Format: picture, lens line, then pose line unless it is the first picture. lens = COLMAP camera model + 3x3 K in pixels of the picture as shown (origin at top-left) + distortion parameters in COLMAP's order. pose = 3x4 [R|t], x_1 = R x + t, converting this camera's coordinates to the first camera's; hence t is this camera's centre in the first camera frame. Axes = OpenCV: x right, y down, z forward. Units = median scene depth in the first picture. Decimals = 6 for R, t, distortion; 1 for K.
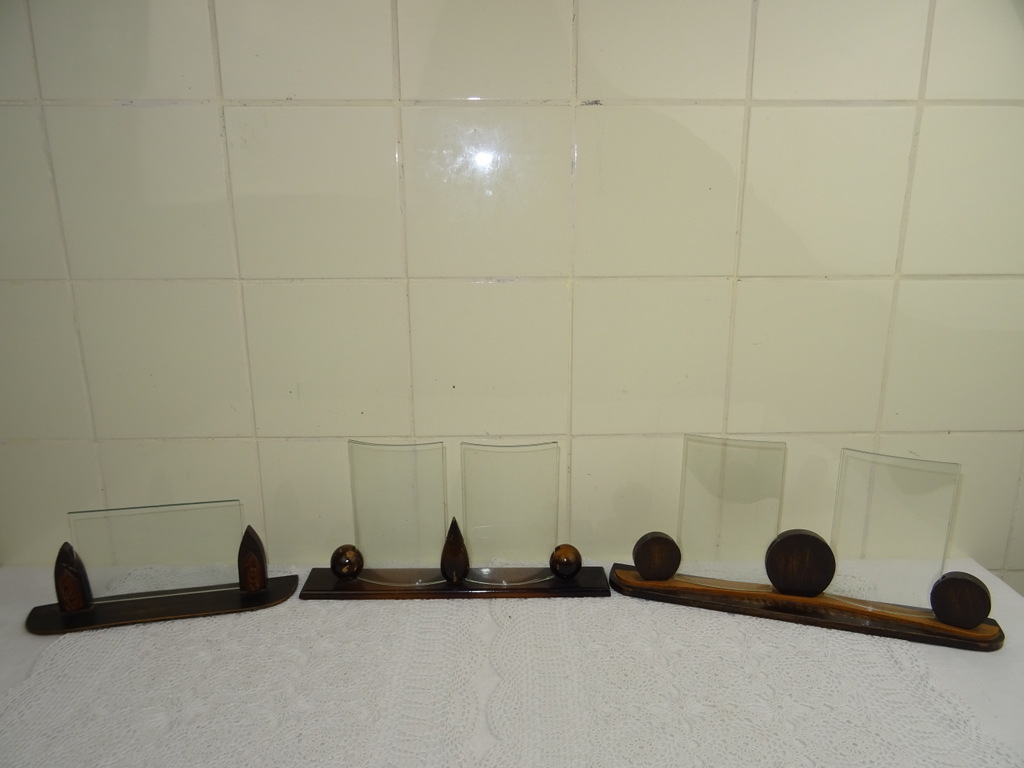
lens RADIAL K [[721.1, 0, 511.2], [0, 721.1, 381.3], [0, 0, 1]] dist [0.011422, -0.015400]
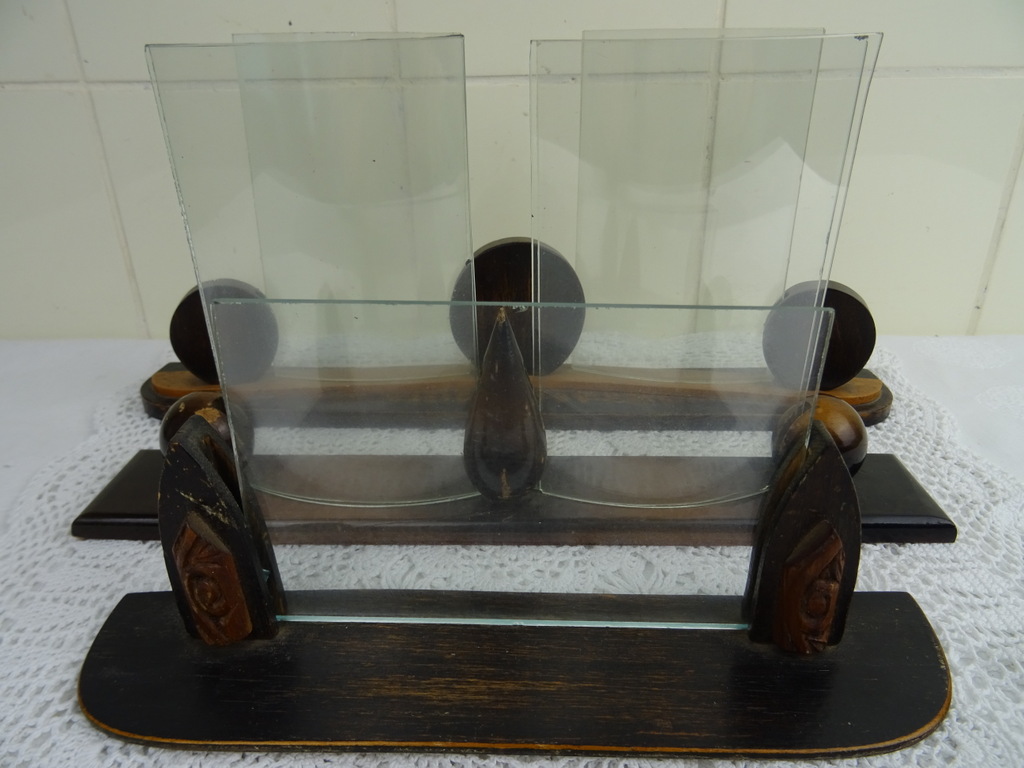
lens RADIAL K [[721.1, 0, 508.5], [0, 721.1, 381.3], [0, 0, 1]] dist [0.011422, -0.015400]
pose [[0.999501, 0.004237, -0.031315, -0.044013], [0.002437, 0.977689, 0.210044, 0.178272], [0.031506, -0.210015, 0.977190, 0.482274]]
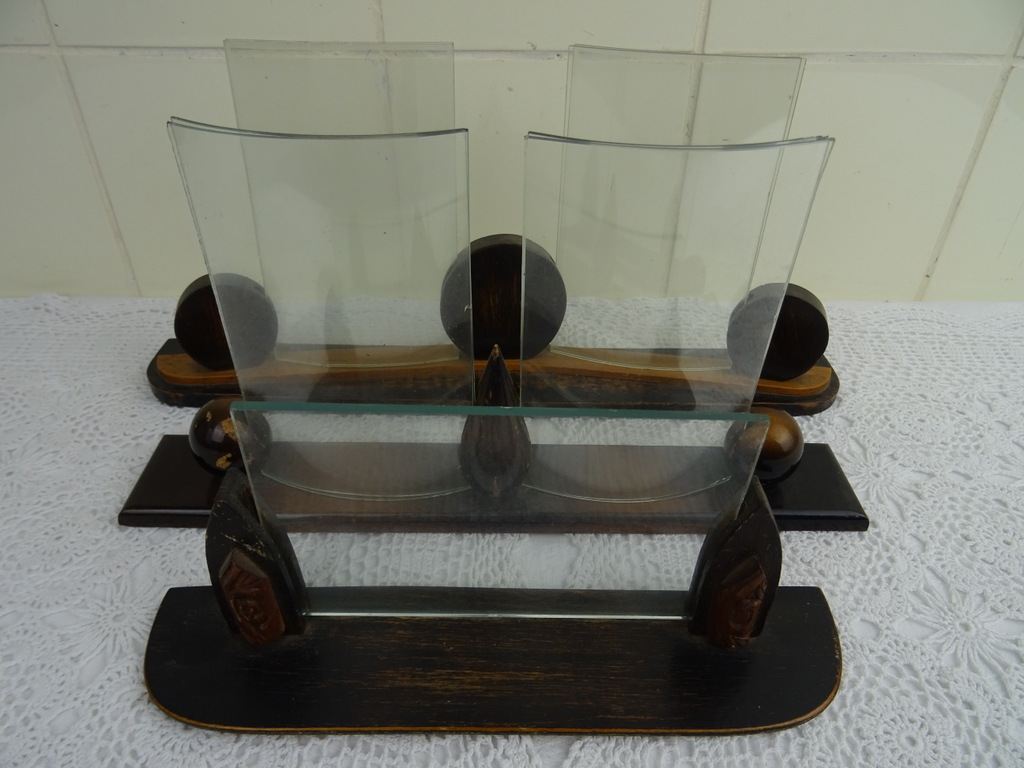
lens RADIAL K [[721.1, 0, 514.2], [0, 721.1, 392.4], [0, 0, 1]] dist [0.011422, -0.015400]
pose [[0.999844, 0.013036, 0.011941, -0.049245], [-0.016710, 0.917409, 0.397594, 0.094597], [-0.005771, -0.397731, 0.917484, 0.464733]]
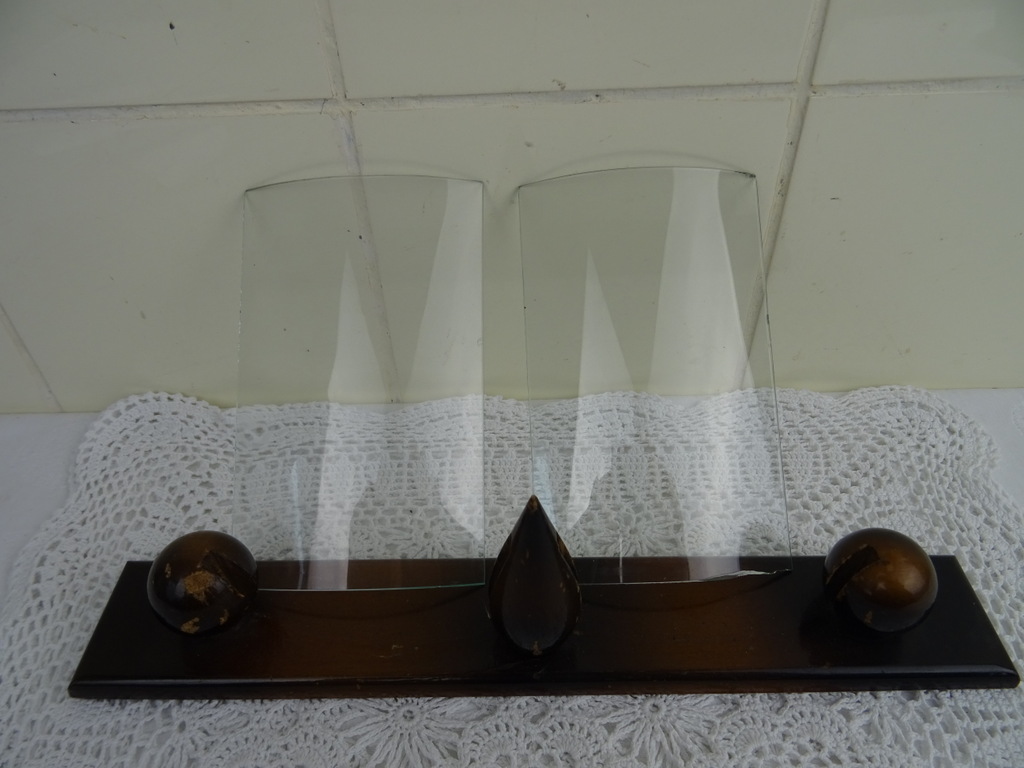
lens RADIAL K [[721.1, 0, 511.1], [0, 721.1, 370.9], [0, 0, 1]] dist [0.011422, -0.015400]
pose [[0.999672, -0.019878, -0.016137, -0.054109], [0.025150, 0.880445, 0.473481, 0.030486], [0.004796, -0.473732, 0.880656, 0.650106]]
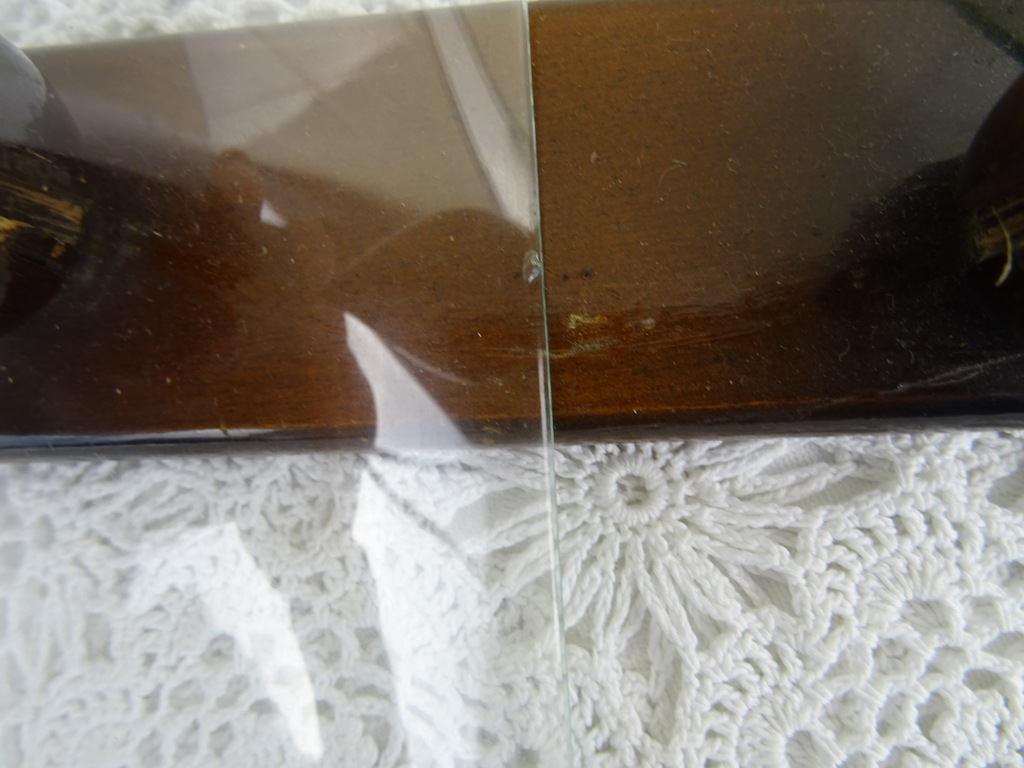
lens RADIAL K [[721.1, 0, 514.2], [0, 721.1, 386.6], [0, 0, 1]] dist [0.011422, -0.015400]
pose [[0.993683, -0.038145, -0.105544, -0.111861], [0.111916, 0.267075, 0.957155, 0.194218], [-0.008323, -0.962920, 0.269657, 0.838304]]
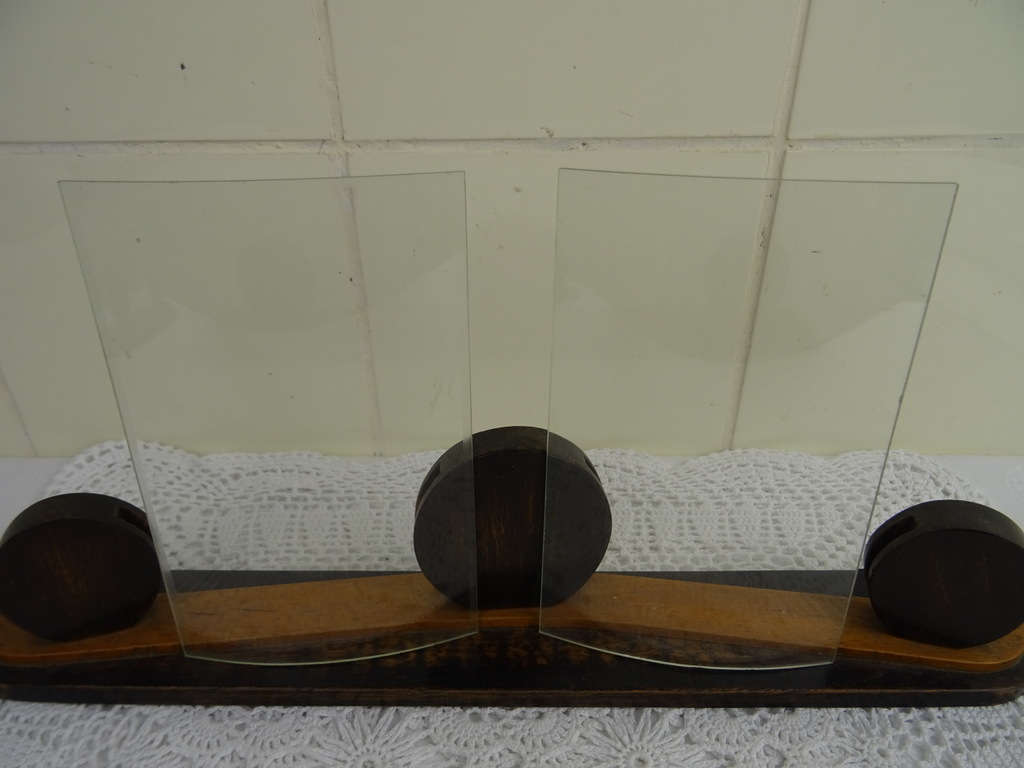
lens RADIAL K [[721.1, 0, 508.1], [0, 721.1, 376.6], [0, 0, 1]] dist [0.011422, -0.015400]
pose [[0.999936, 0.003620, -0.010741, -0.049491], [0.000049, 0.946250, 0.323437, 0.072276], [0.011335, -0.323417, 0.946189, 0.636440]]
